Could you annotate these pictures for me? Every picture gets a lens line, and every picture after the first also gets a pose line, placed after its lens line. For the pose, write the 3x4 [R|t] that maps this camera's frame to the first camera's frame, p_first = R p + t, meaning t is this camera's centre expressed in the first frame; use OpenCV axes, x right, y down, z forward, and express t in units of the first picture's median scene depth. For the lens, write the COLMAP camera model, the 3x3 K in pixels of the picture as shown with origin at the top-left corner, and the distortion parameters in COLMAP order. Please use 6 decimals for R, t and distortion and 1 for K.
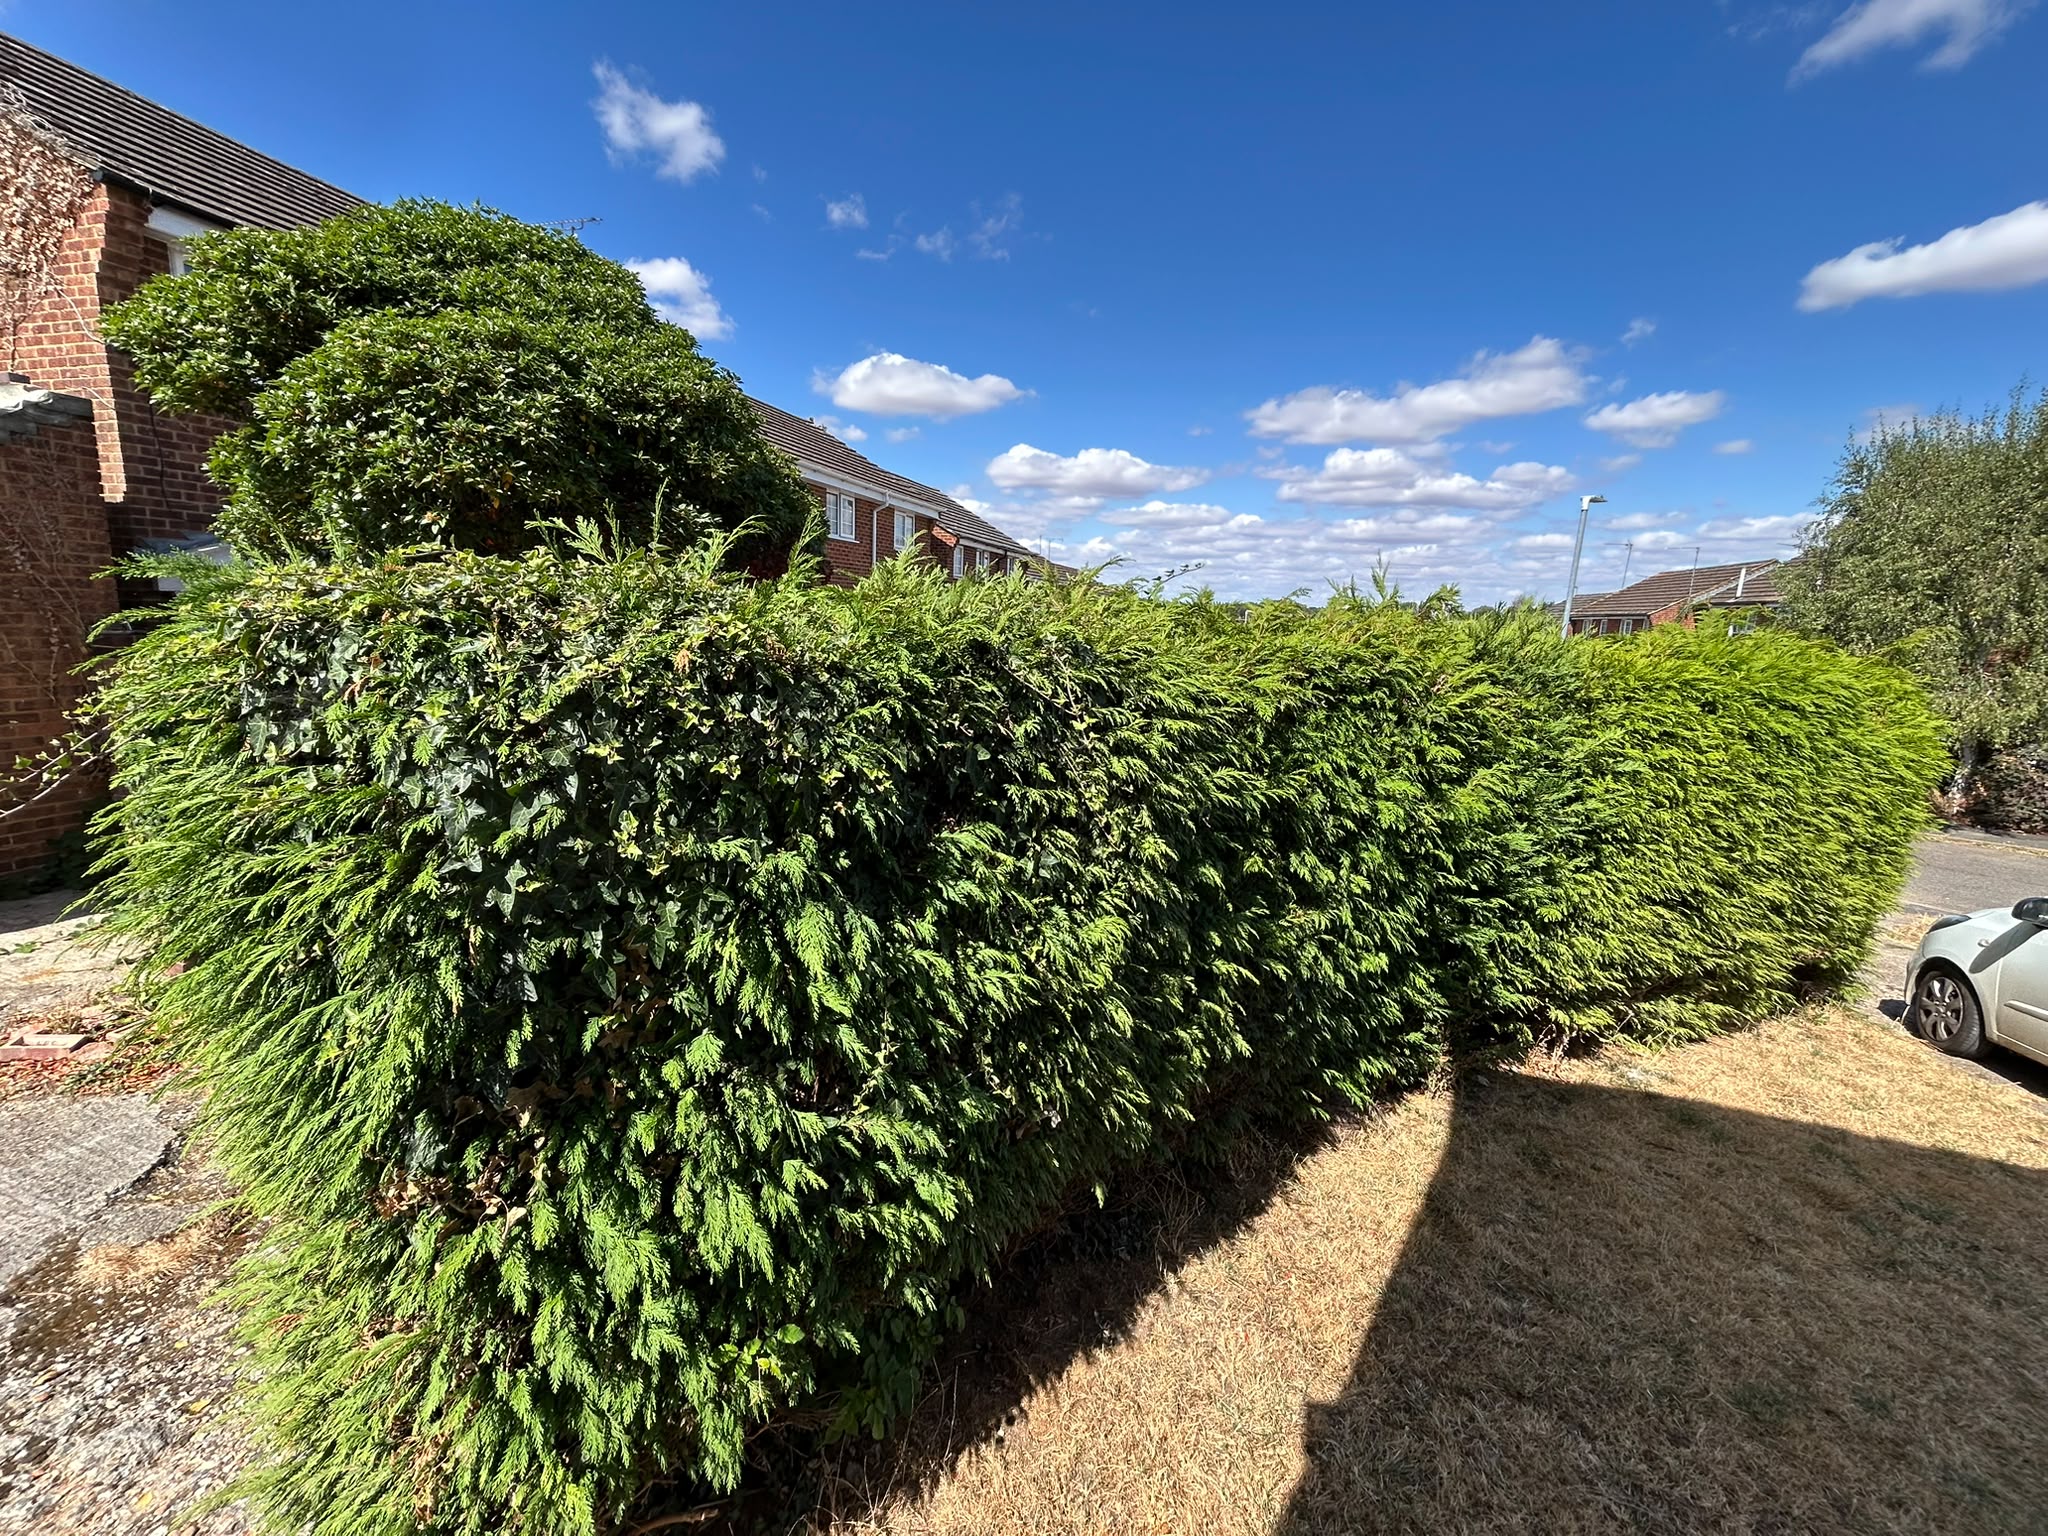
lens RADIAL K [[833.6, 0, 1021.4], [0, 833.6, 764.7], [0, 0, 1]] dist [-0.001559, 0.000037]
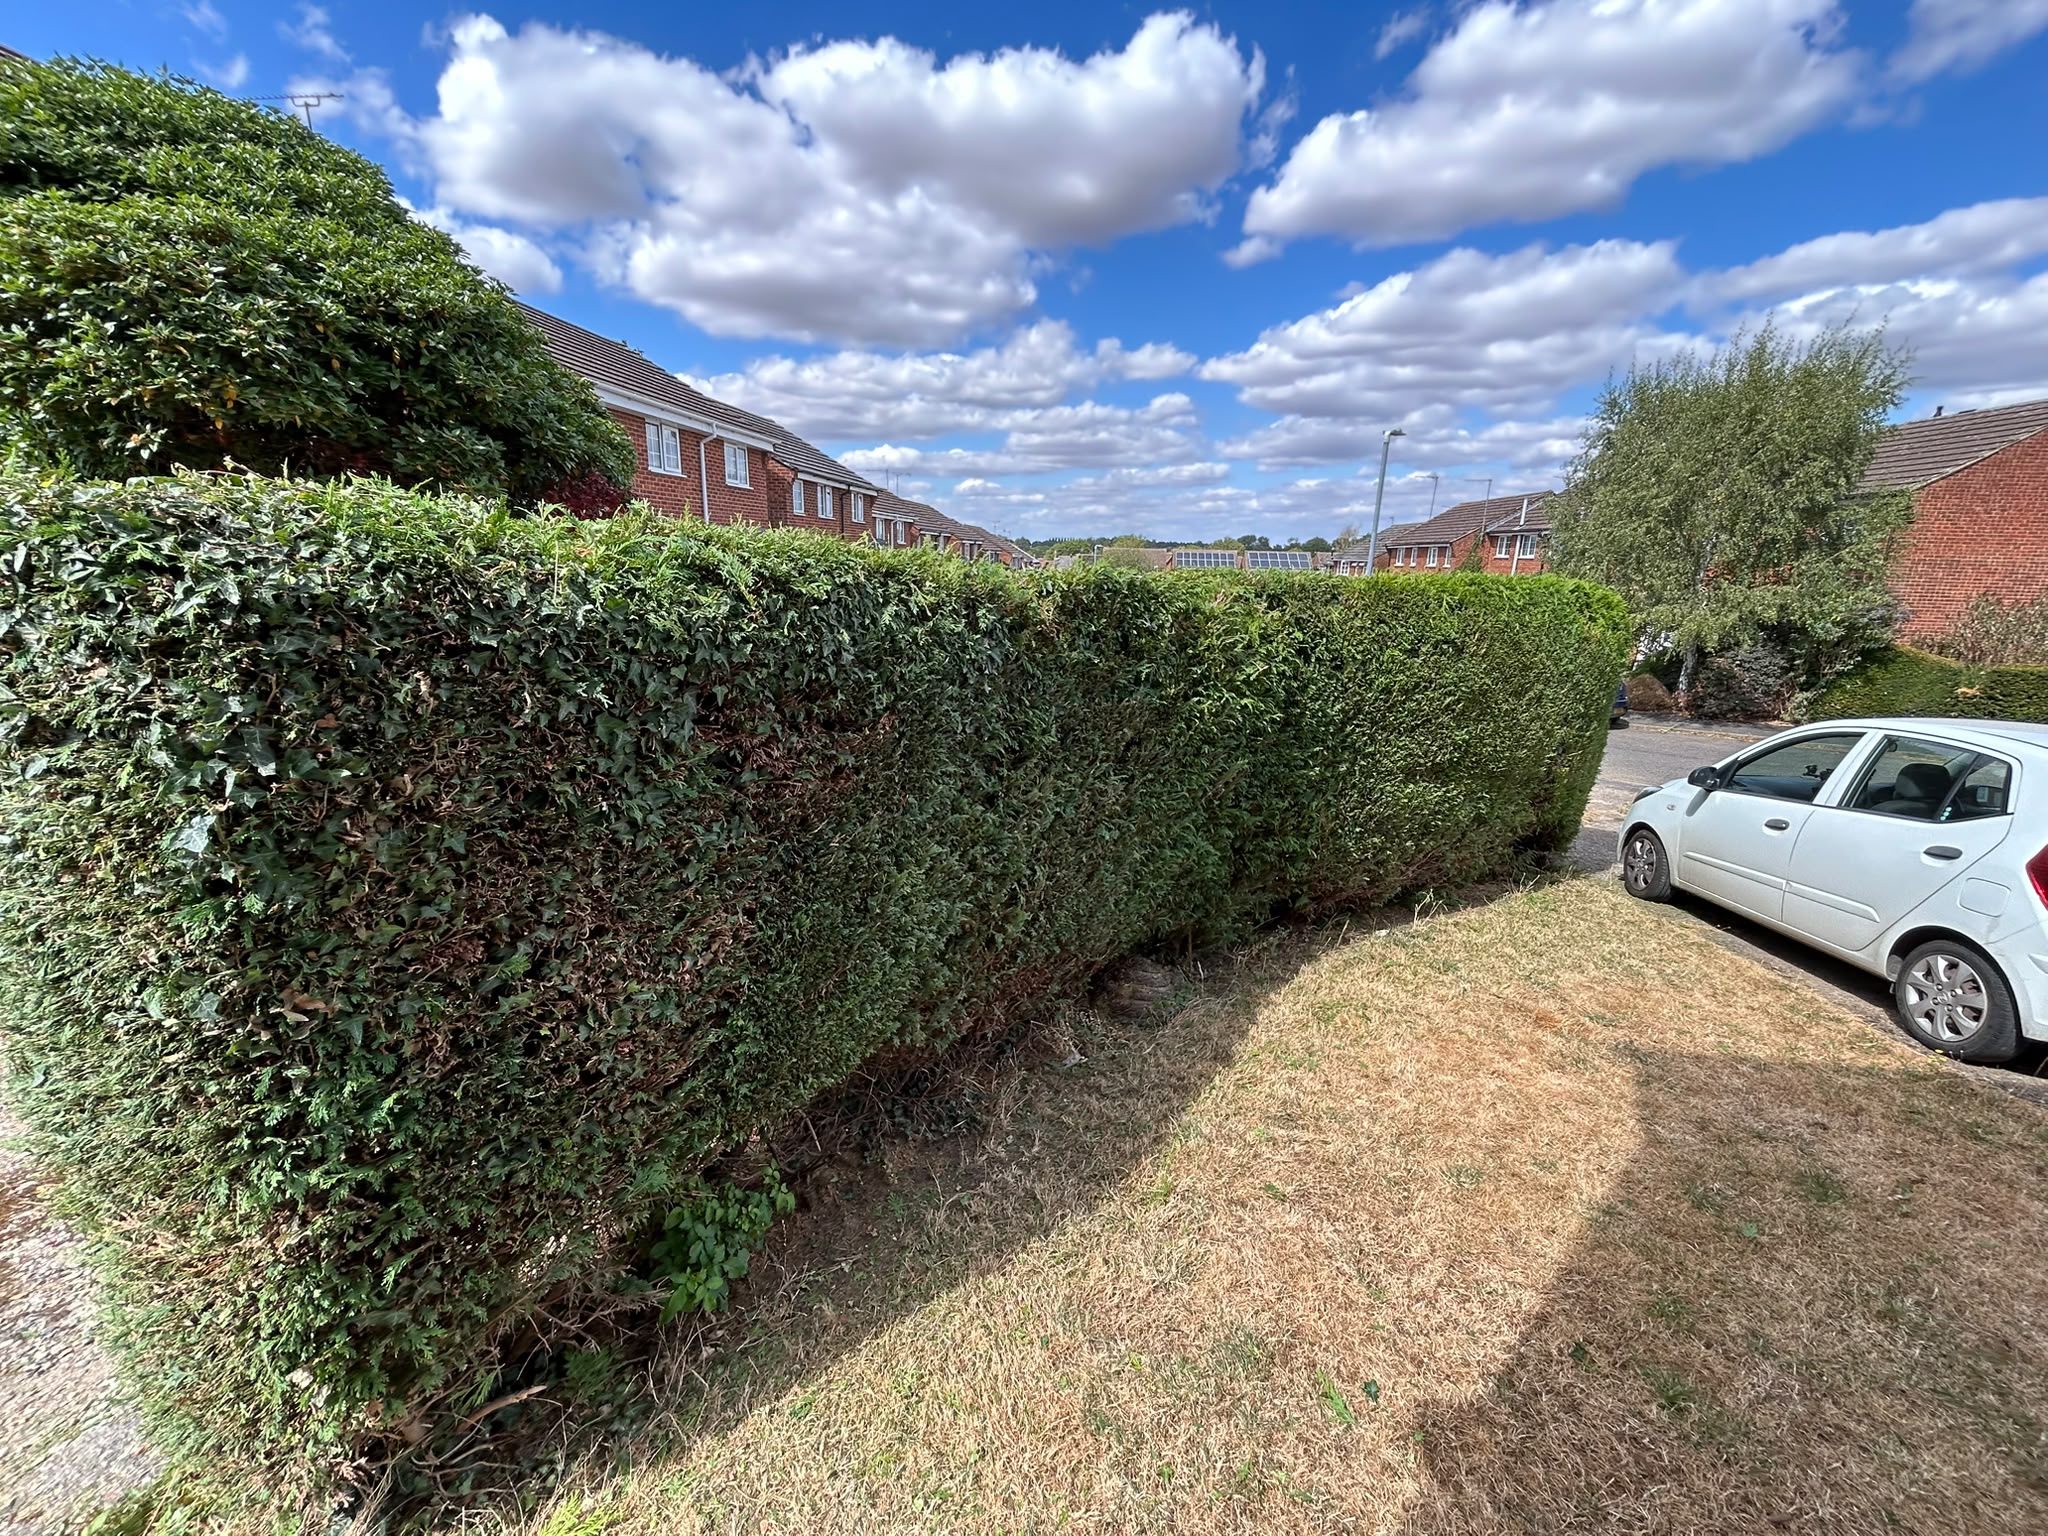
lens RADIAL K [[833.6, 0, 1024.7], [0, 833.6, 766.3], [0, 0, 1]] dist [-0.001559, 0.000037]
pose [[0.985521, -0.058776, 0.159042, 0.030697], [0.047282, 0.996053, 0.075117, 0.014228], [-0.162829, -0.066510, 0.984410, -0.024873]]
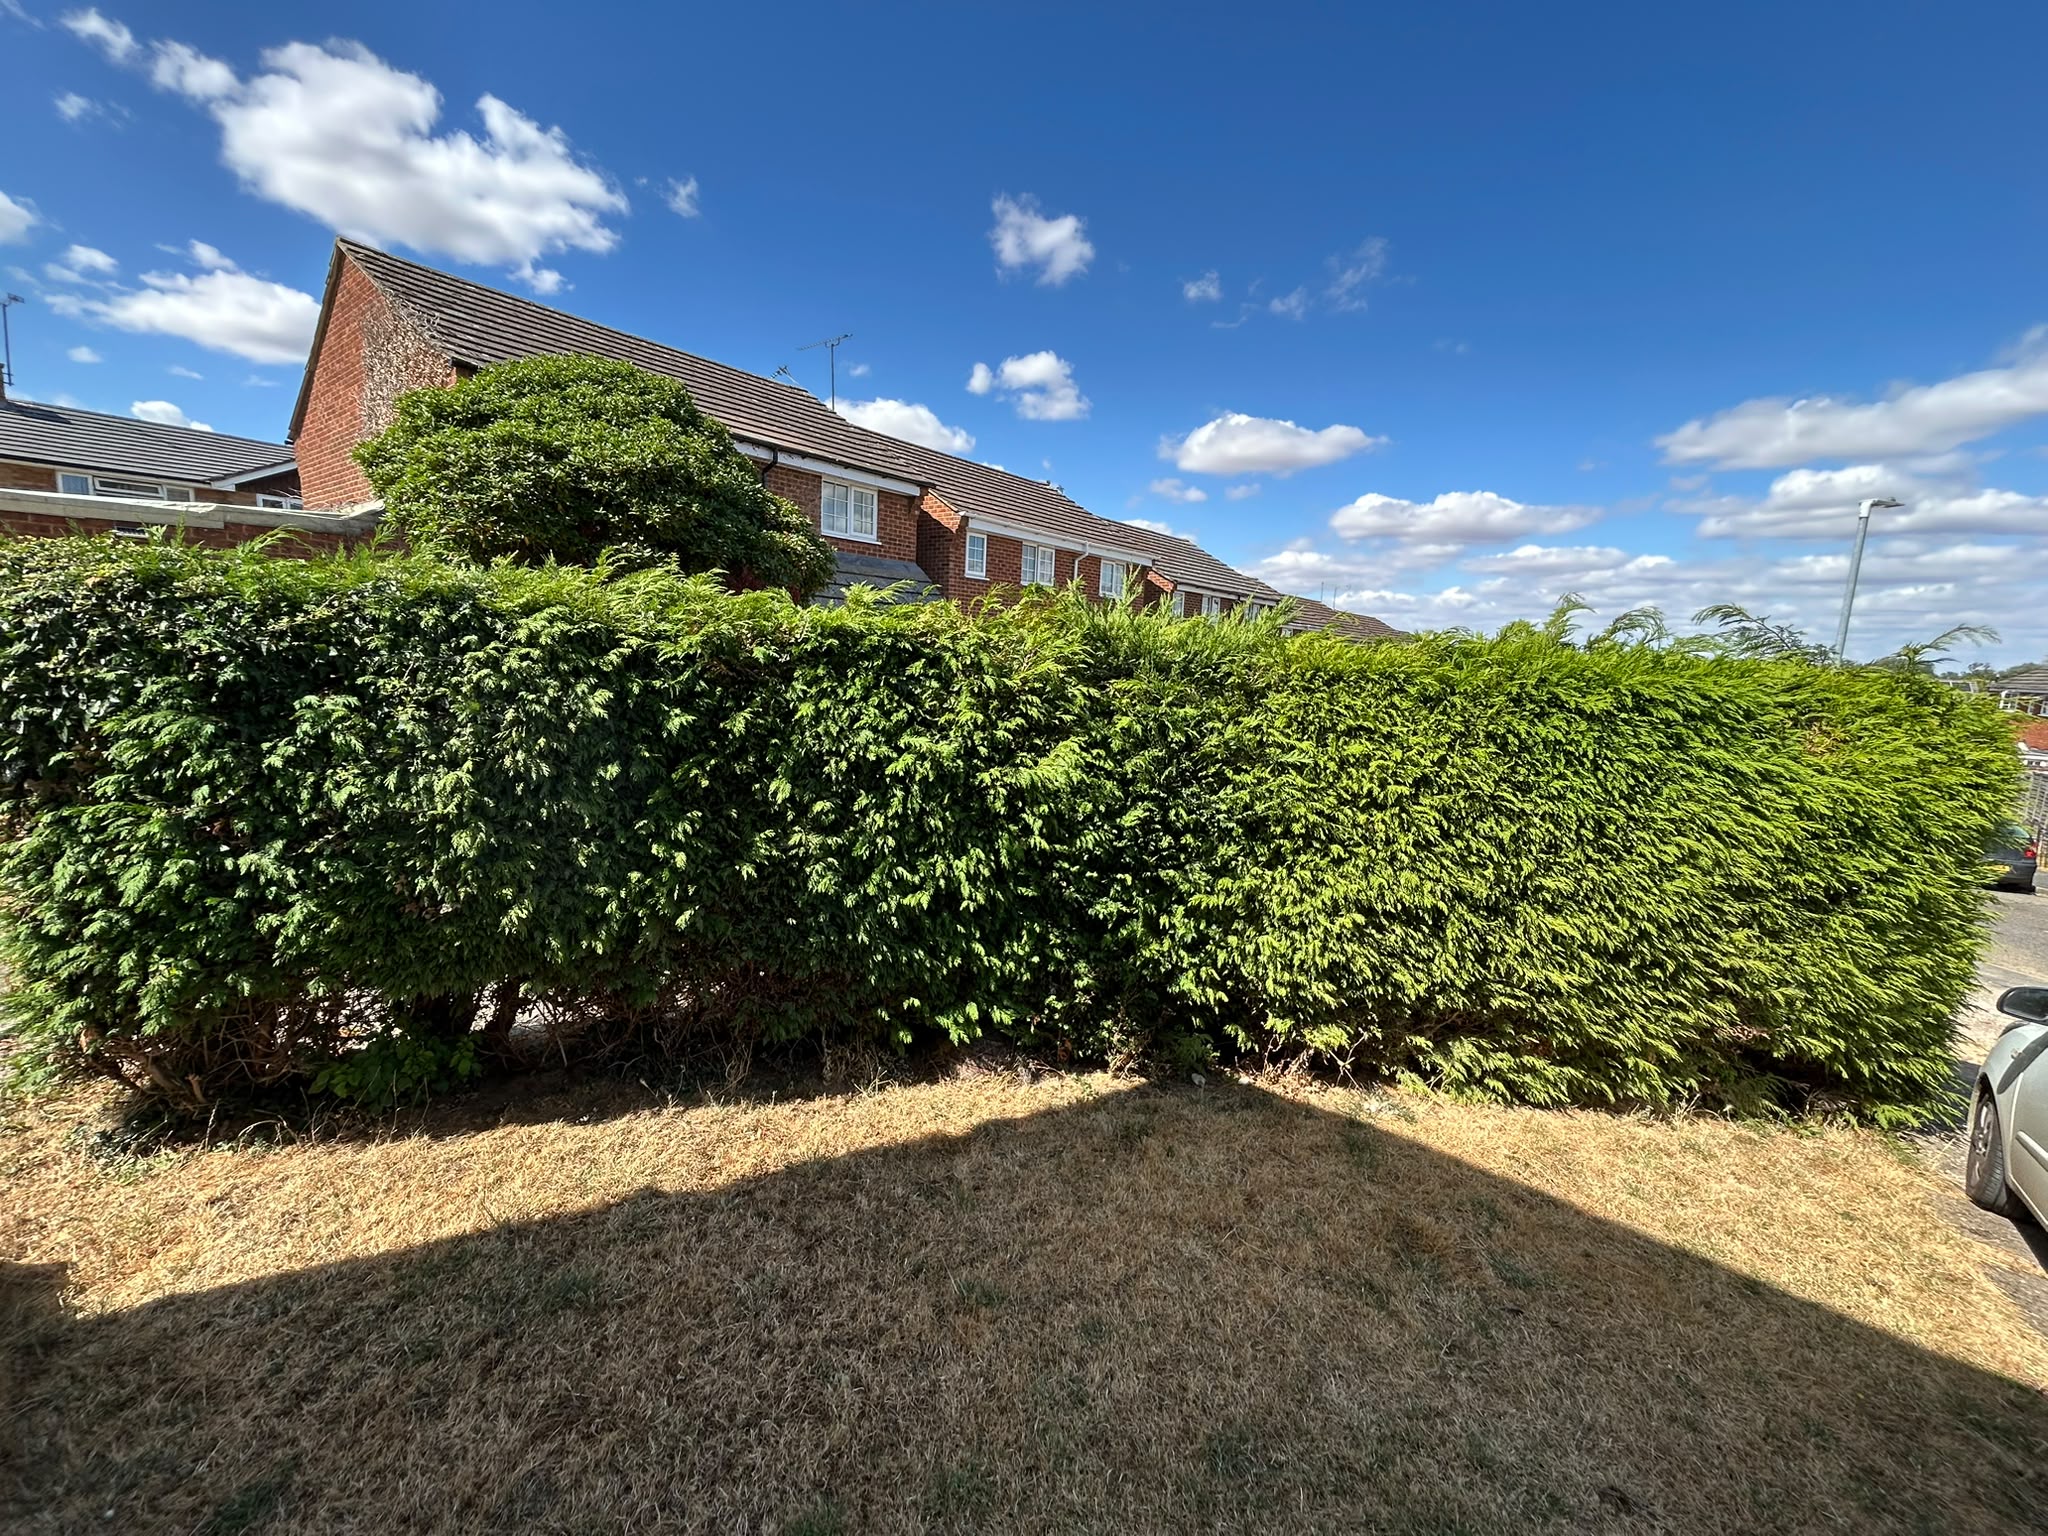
lens RADIAL K [[833.6, 0, 1030.1], [0, 833.6, 760.3], [0, 0, 1]] dist [-0.001559, 0.000037]
pose [[0.926993, 0.047654, -0.372039, 0.451555], [-0.073666, 0.995709, -0.056011, 0.046618], [0.367773, 0.079329, 0.926526, -0.008204]]
